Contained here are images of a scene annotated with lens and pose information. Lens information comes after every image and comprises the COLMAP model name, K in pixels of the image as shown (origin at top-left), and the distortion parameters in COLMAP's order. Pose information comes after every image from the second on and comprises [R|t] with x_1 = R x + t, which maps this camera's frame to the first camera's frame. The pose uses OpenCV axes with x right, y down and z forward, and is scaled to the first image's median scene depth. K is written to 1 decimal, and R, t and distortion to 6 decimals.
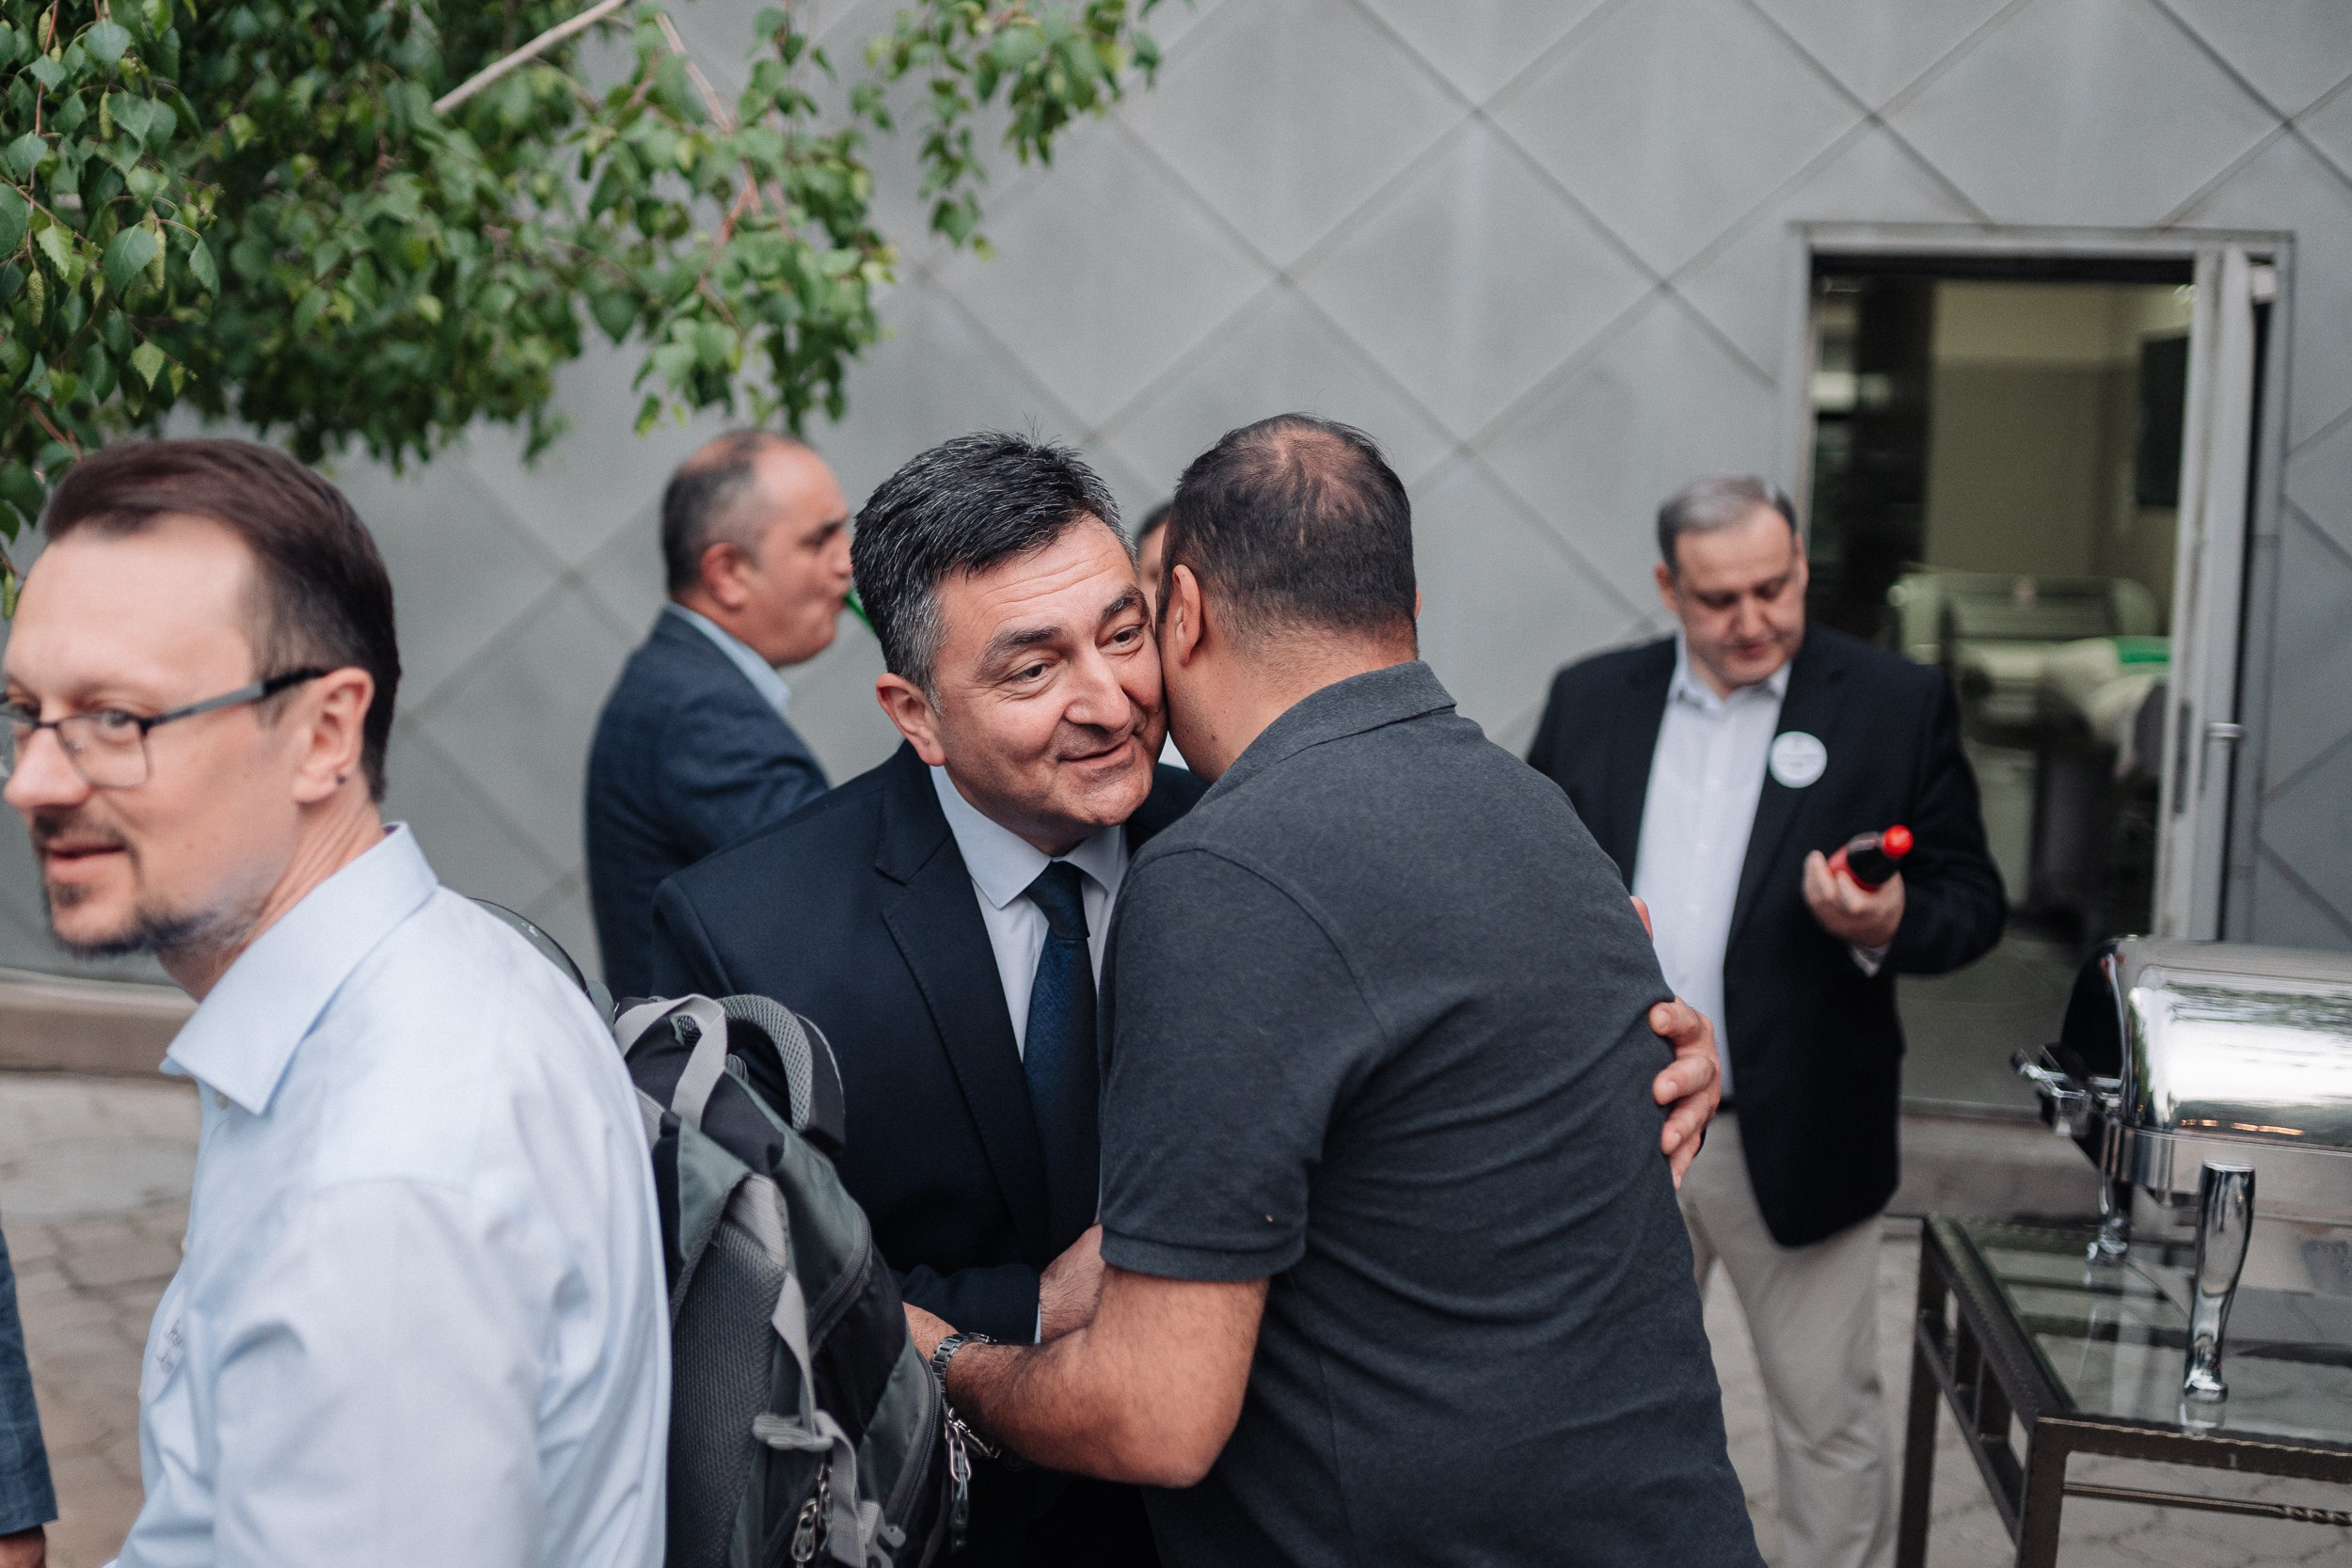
lens RADIAL K [[2233.8, 0, 1176.0], [0, 2233.8, 784.0], [0, 0, 1]] dist [-0.008102, -0.013611]
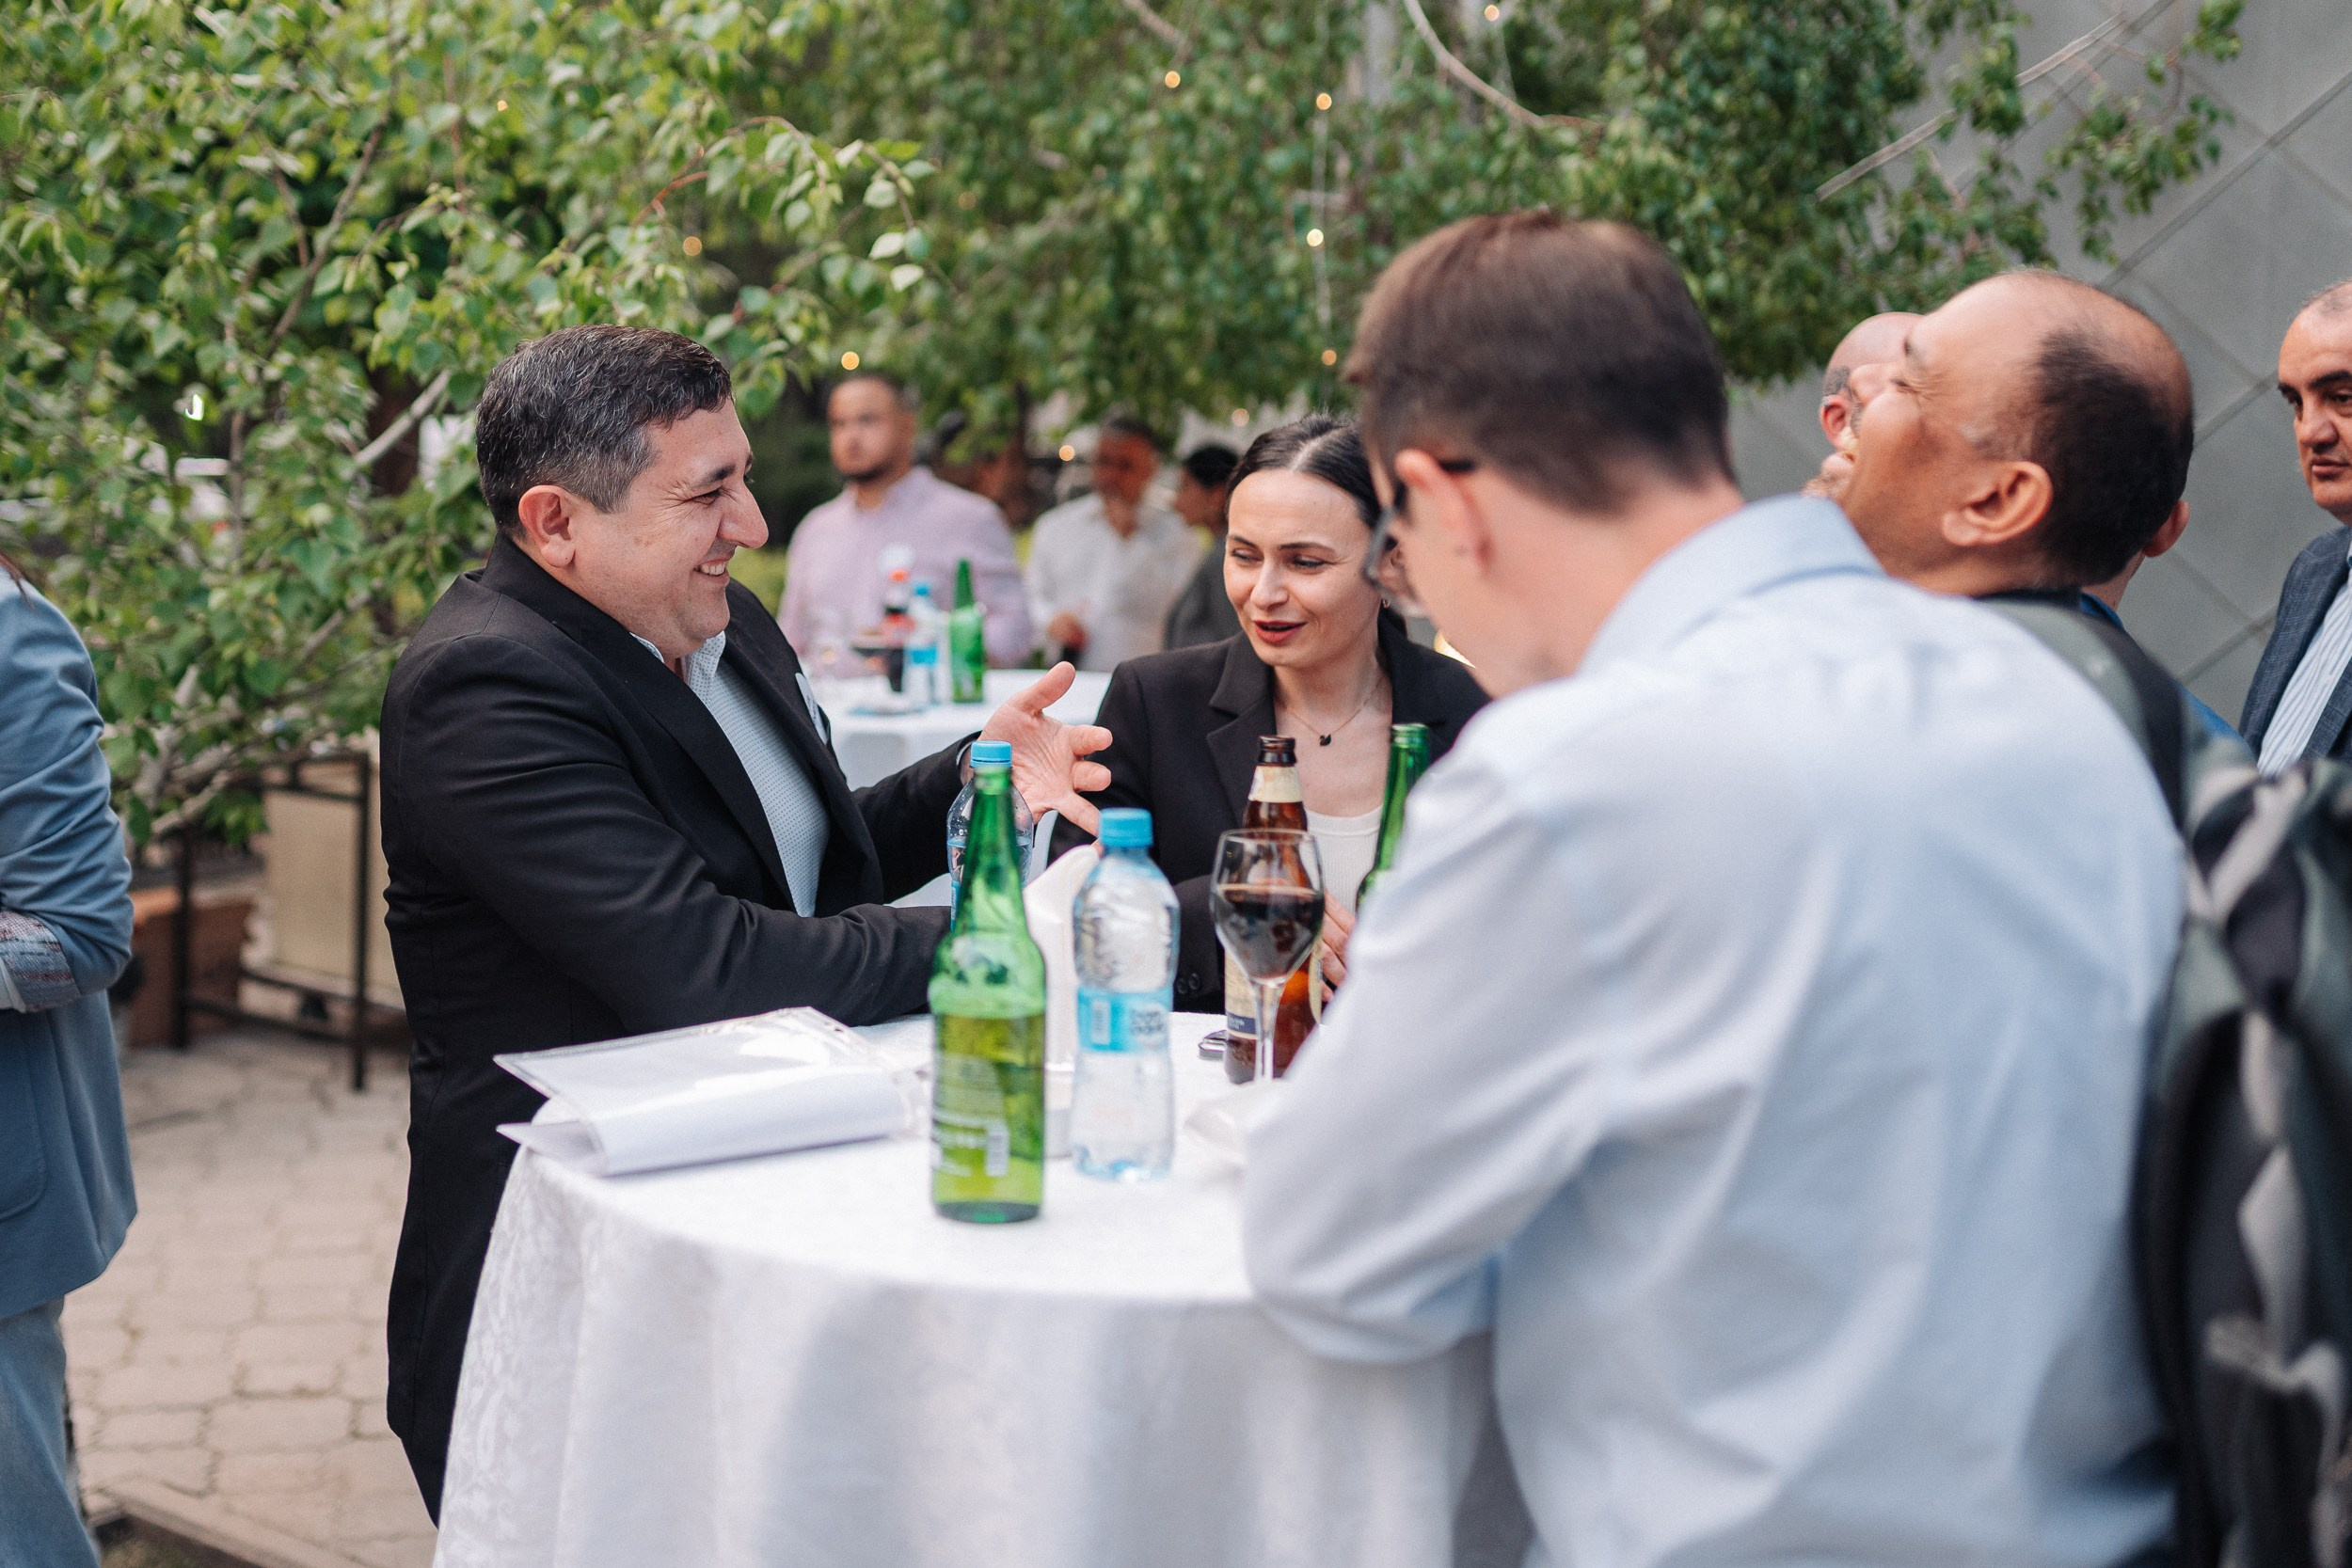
lens RADIAL K [[2233.8, 0, 1176.0], [0, 2233.8, 784.0], [0, 0, 1]] dist [-0.008102, -0.013611]
pose [[0.871110, 0.069123, -0.486198, 0.164794], [-0.075584, 0.997119, 0.006338, 0.226933], [0.485236, 0.031227, 0.873826, -0.929042]]
